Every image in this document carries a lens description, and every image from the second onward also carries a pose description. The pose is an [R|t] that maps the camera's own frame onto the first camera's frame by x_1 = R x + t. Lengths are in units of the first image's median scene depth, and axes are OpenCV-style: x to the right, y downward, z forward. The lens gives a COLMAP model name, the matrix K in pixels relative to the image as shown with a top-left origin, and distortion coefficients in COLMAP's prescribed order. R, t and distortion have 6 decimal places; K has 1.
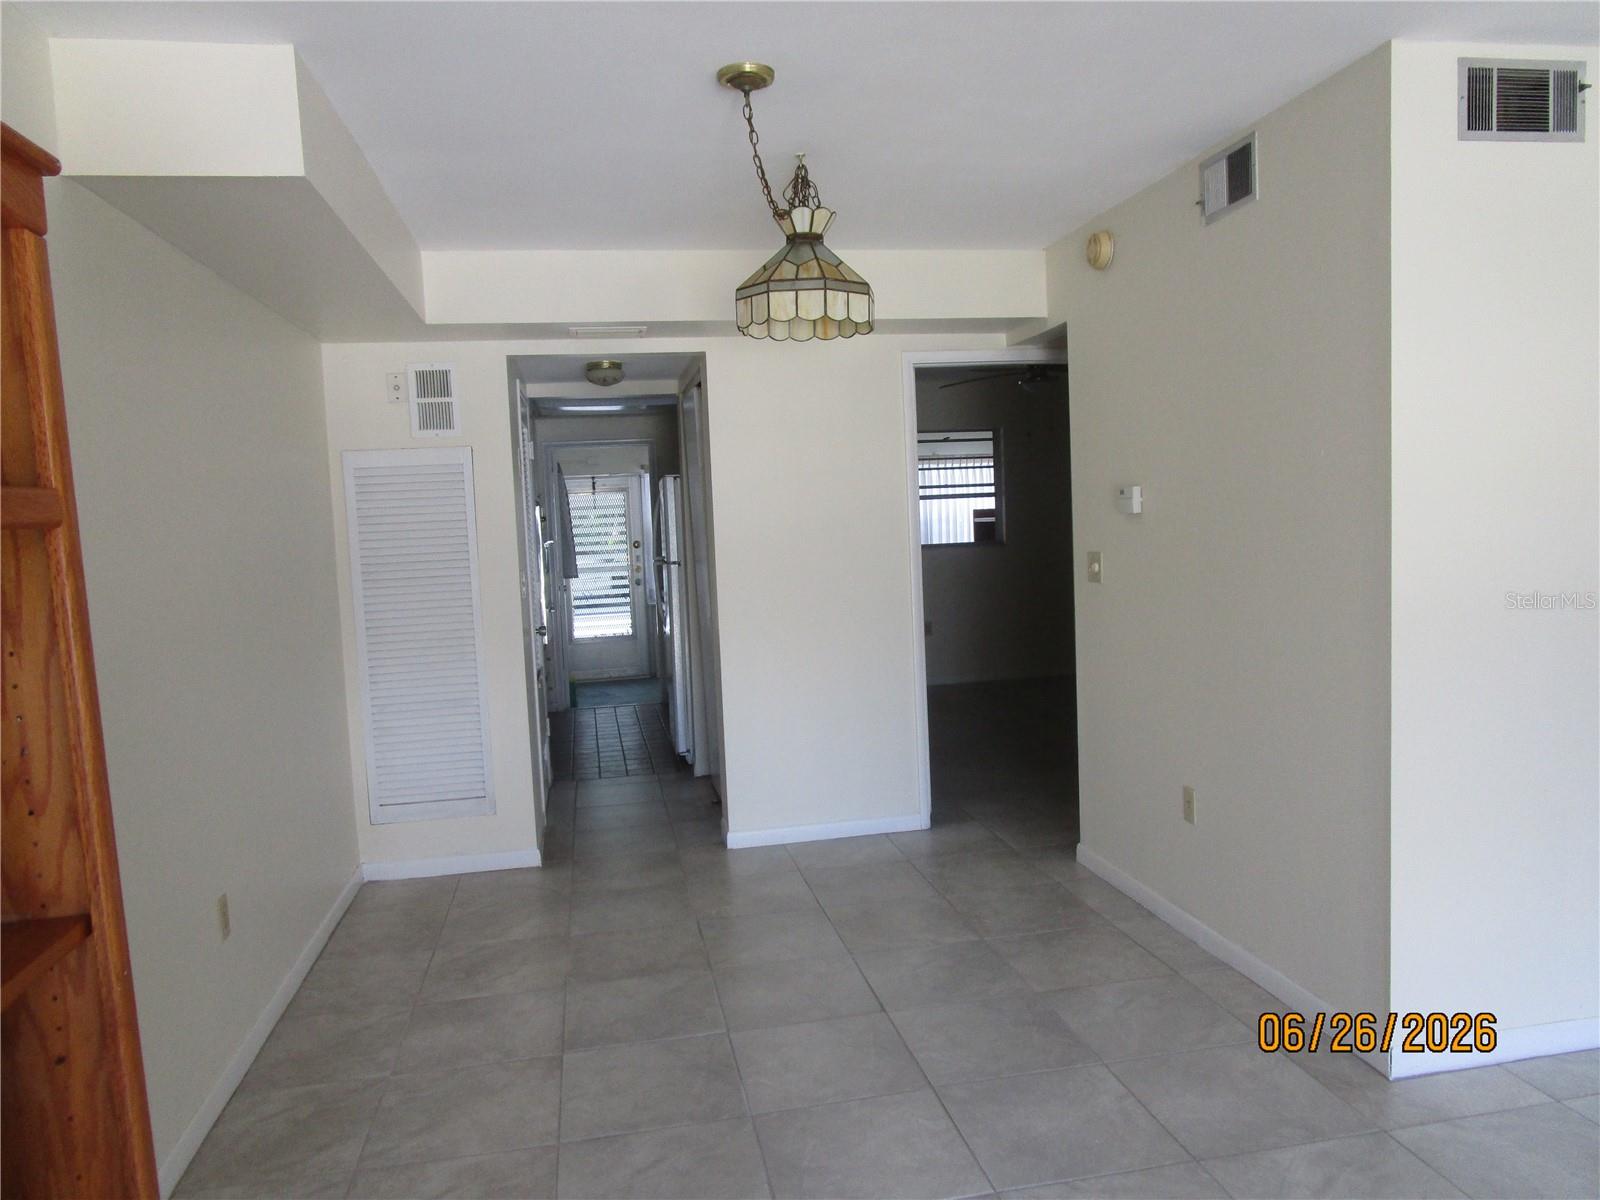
lens RADIAL K [[1144.3, 0, 798.3], [0, 1144.3, 606.8], [0, 0, 1]] dist [-0.023396, 0.011226]
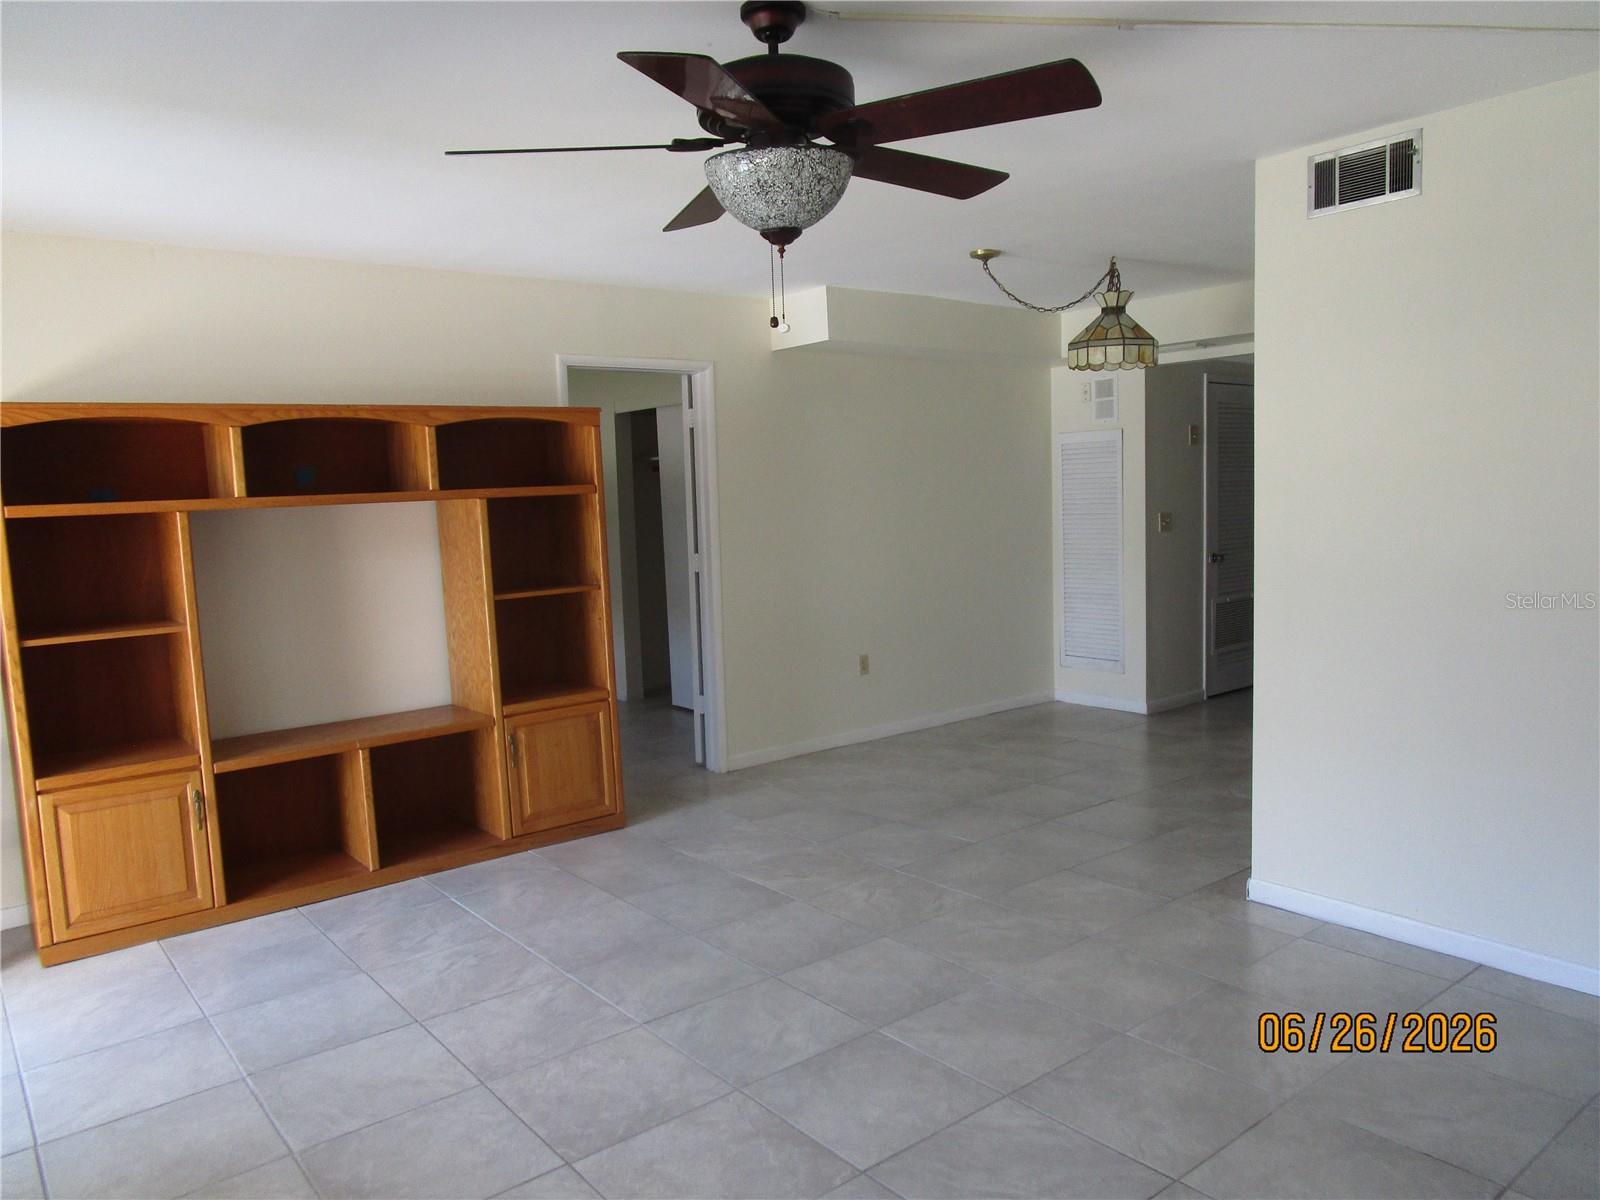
lens RADIAL K [[1144.3, 0, 798.3], [0, 1144.3, 606.8], [0, 0, 1]] dist [-0.023396, 0.011226]
pose [[0.466813, 0.113851, -0.876997, 1.236134], [-0.058096, 0.993484, 0.098049, -0.041212], [0.882446, 0.005180, 0.470386, -0.133228]]
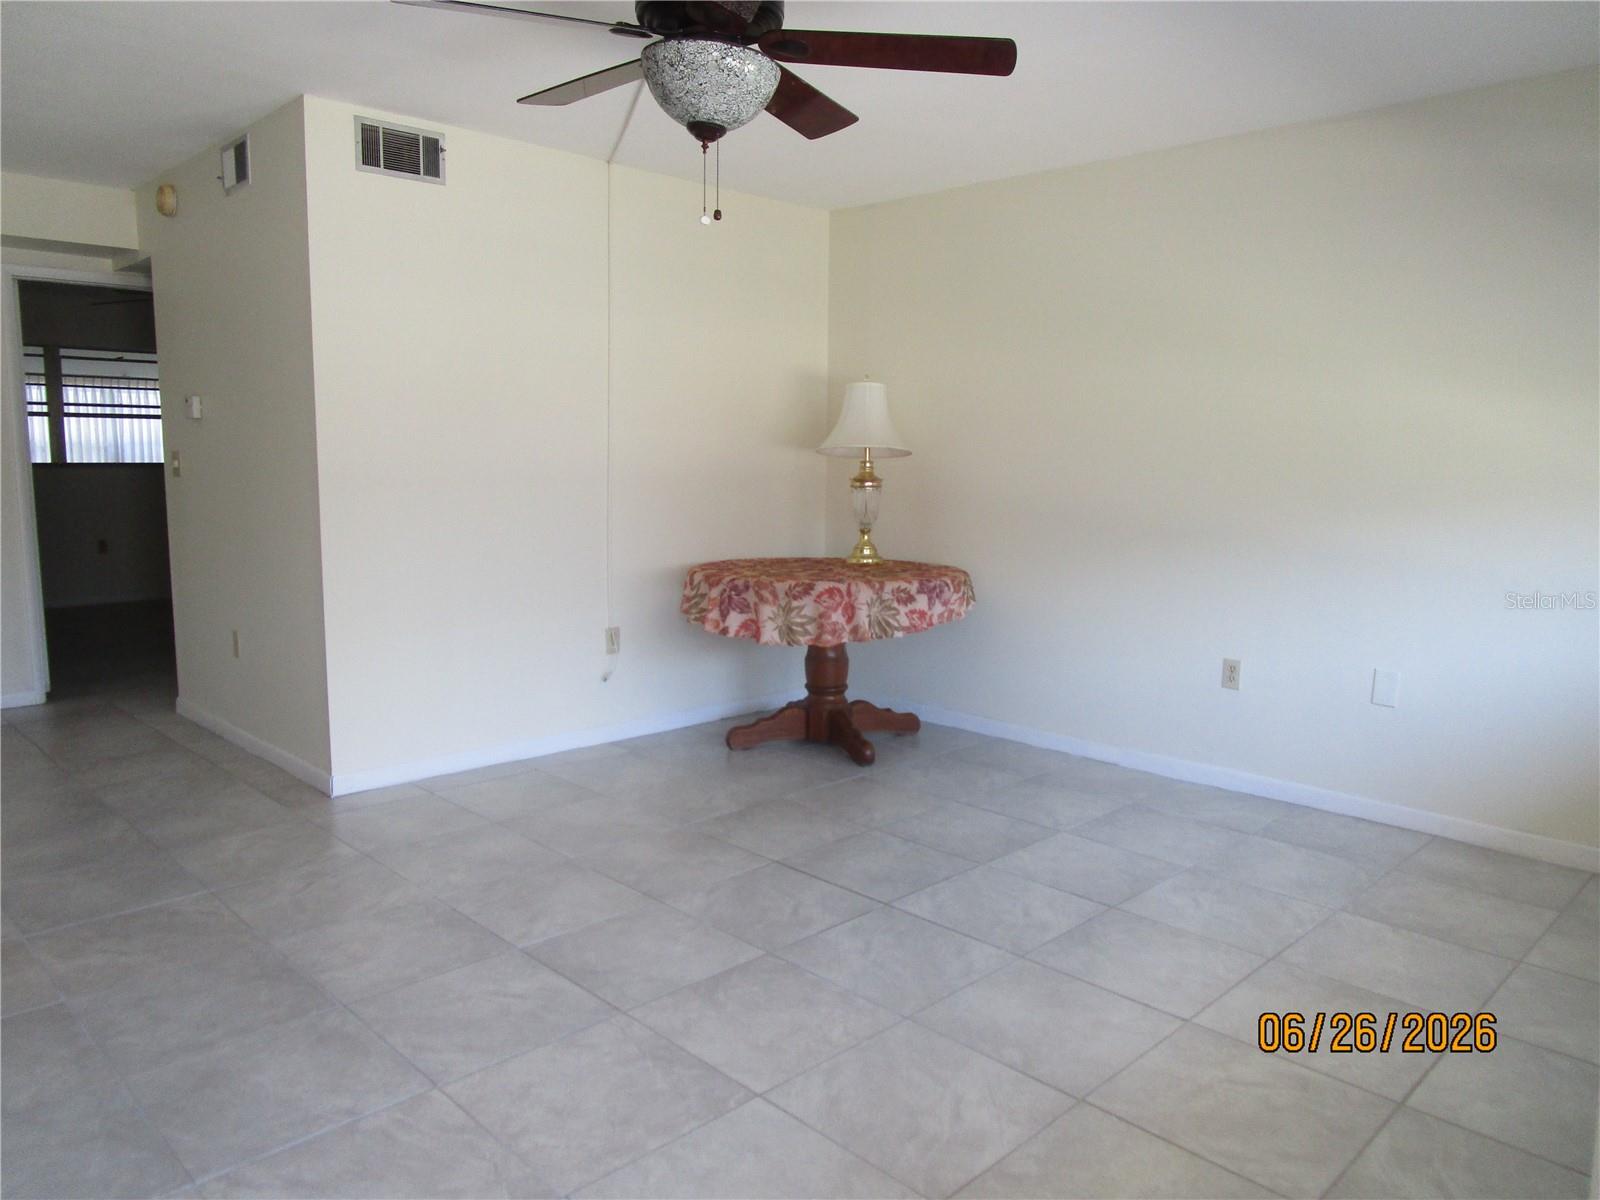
lens RADIAL K [[1144.3, 0, 798.3], [0, 1144.3, 606.8], [0, 0, 1]] dist [-0.023396, 0.011226]
pose [[0.826799, -0.023797, 0.561994, 0.163049], [0.000489, 0.999135, 0.041587, 0.087927], [-0.562497, -0.034109, 0.826095, -0.490760]]
